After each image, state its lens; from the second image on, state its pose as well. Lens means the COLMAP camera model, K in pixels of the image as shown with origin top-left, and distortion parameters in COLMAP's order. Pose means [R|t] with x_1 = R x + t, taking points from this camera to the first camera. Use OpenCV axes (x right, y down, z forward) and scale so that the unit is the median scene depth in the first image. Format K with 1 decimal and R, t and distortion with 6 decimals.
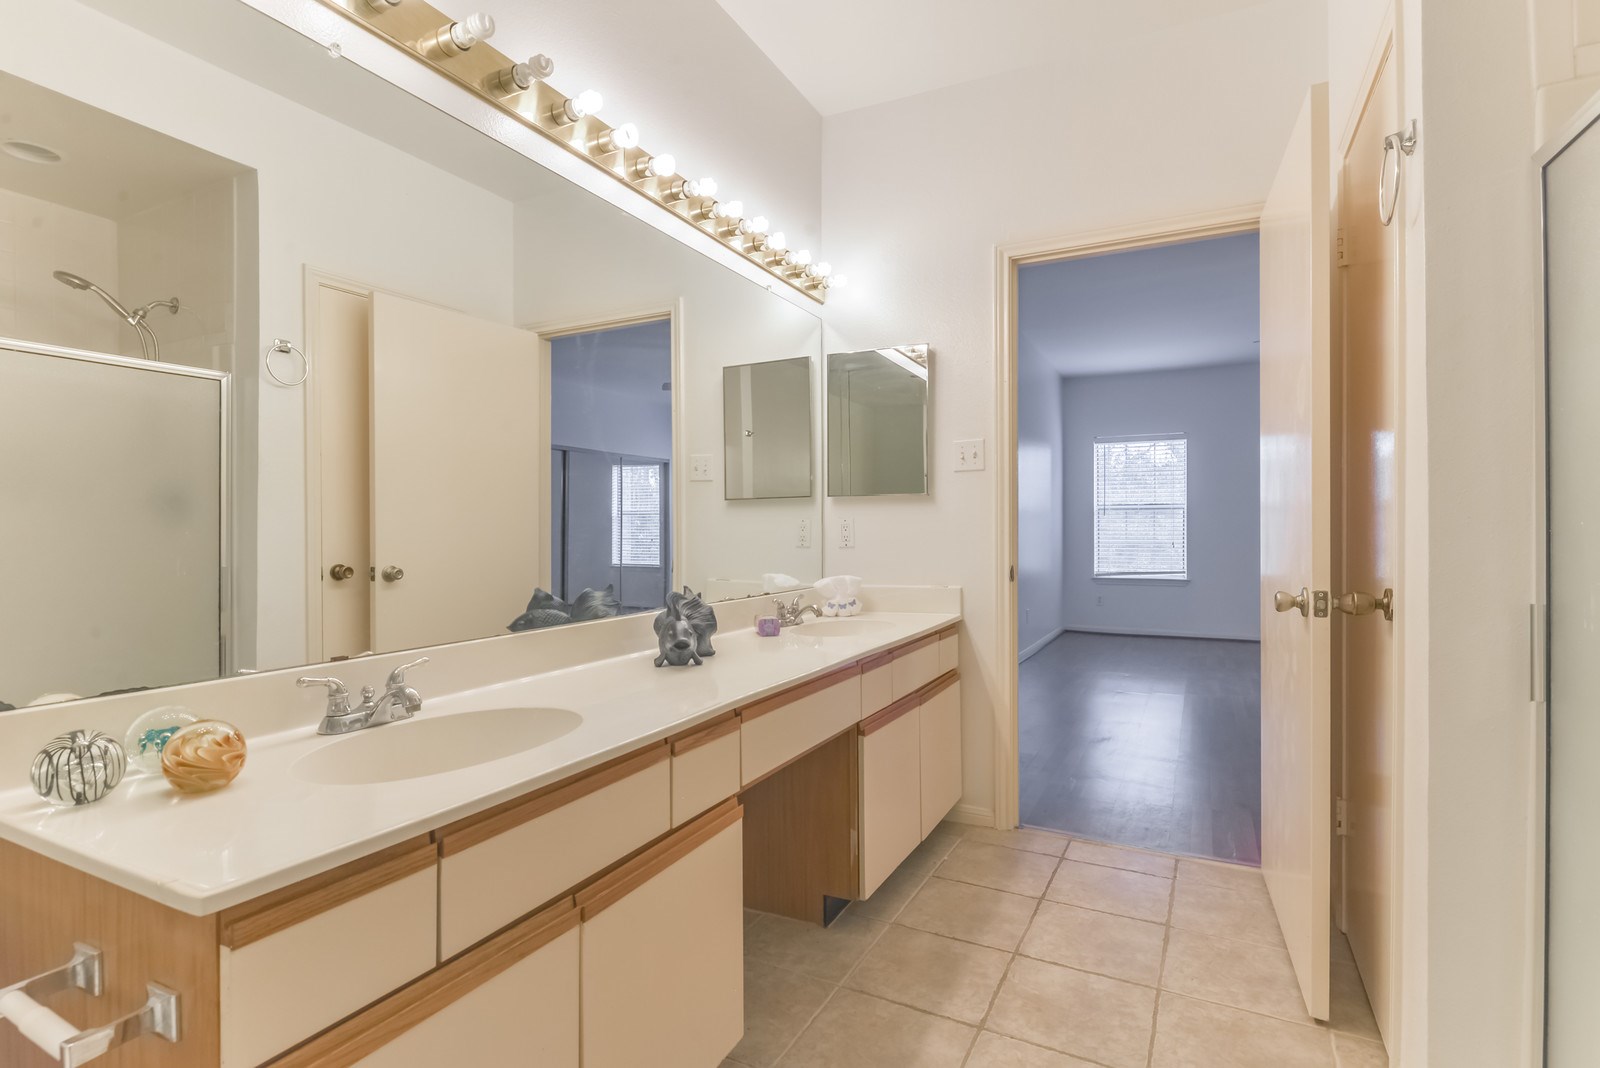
lens RADIAL K [[778.4, 0, 806.2], [0, 778.4, 524.4], [0, 0, 1]] dist [0.003989, -0.005803]
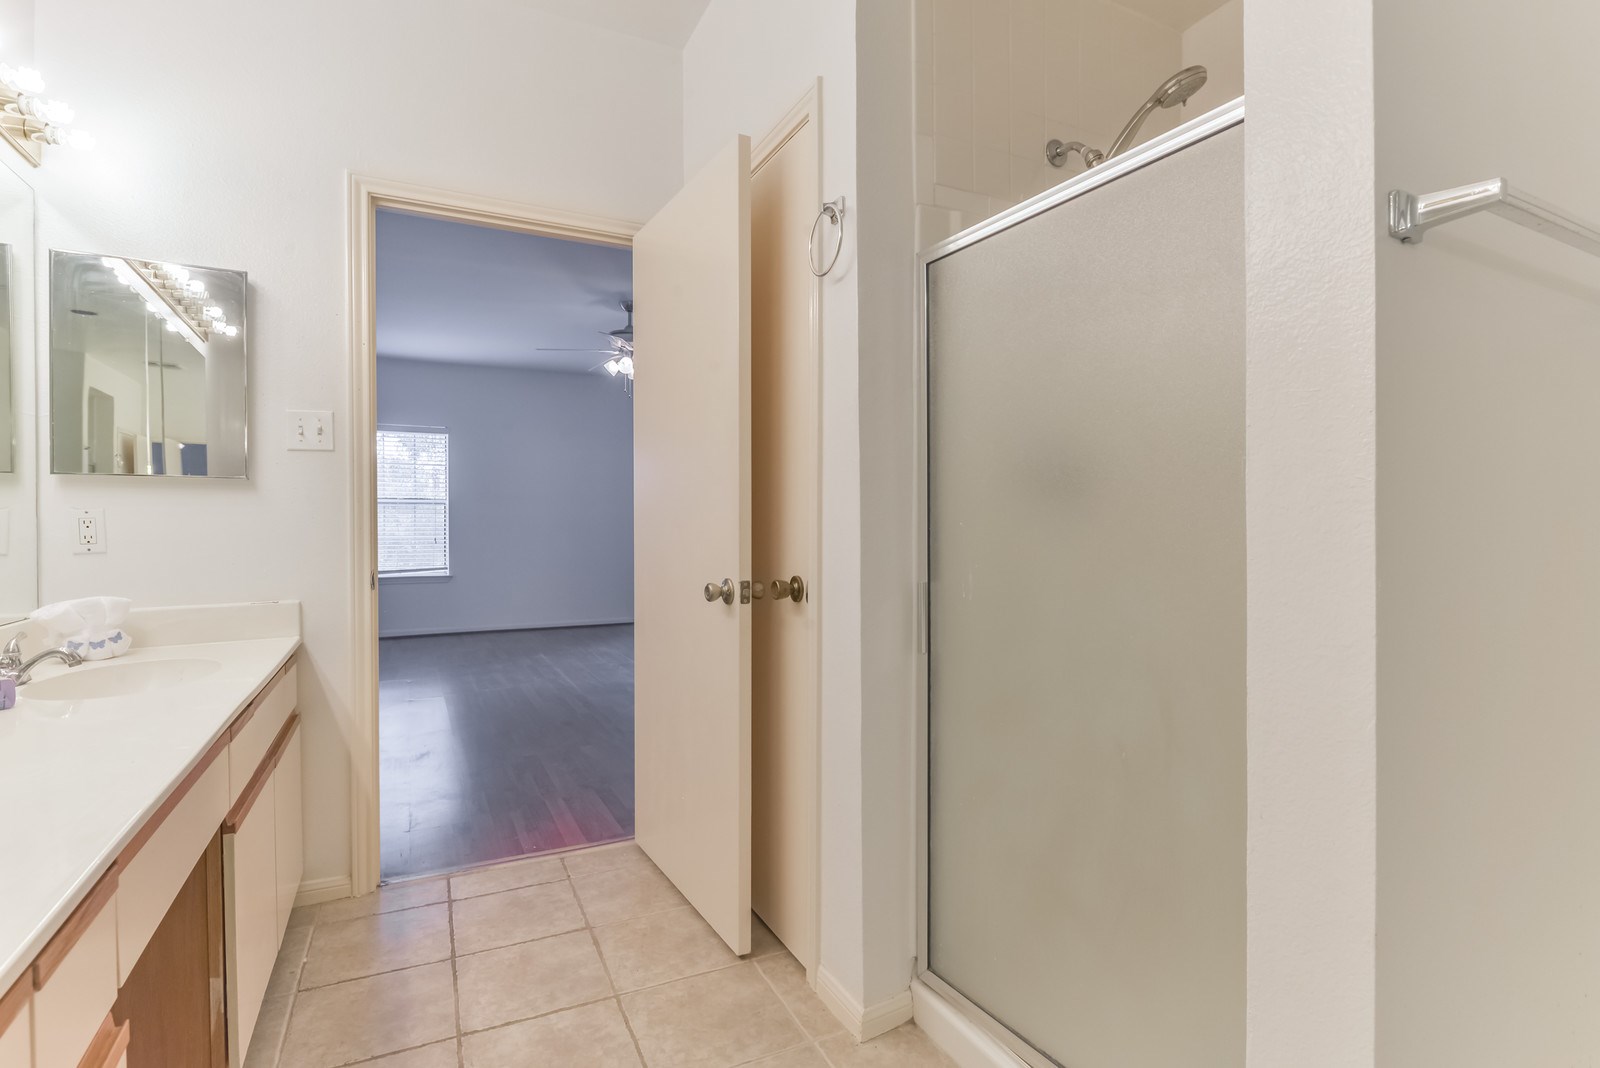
lens RADIAL K [[778.4, 0, 796.7], [0, 778.4, 527.8], [0, 0, 1]] dist [0.003989, -0.005803]
pose [[0.600995, -0.001655, 0.799251, -0.163072], [-0.006933, 0.999949, 0.007284, -0.001085], [-0.799222, -0.009919, 0.600953, 0.197180]]
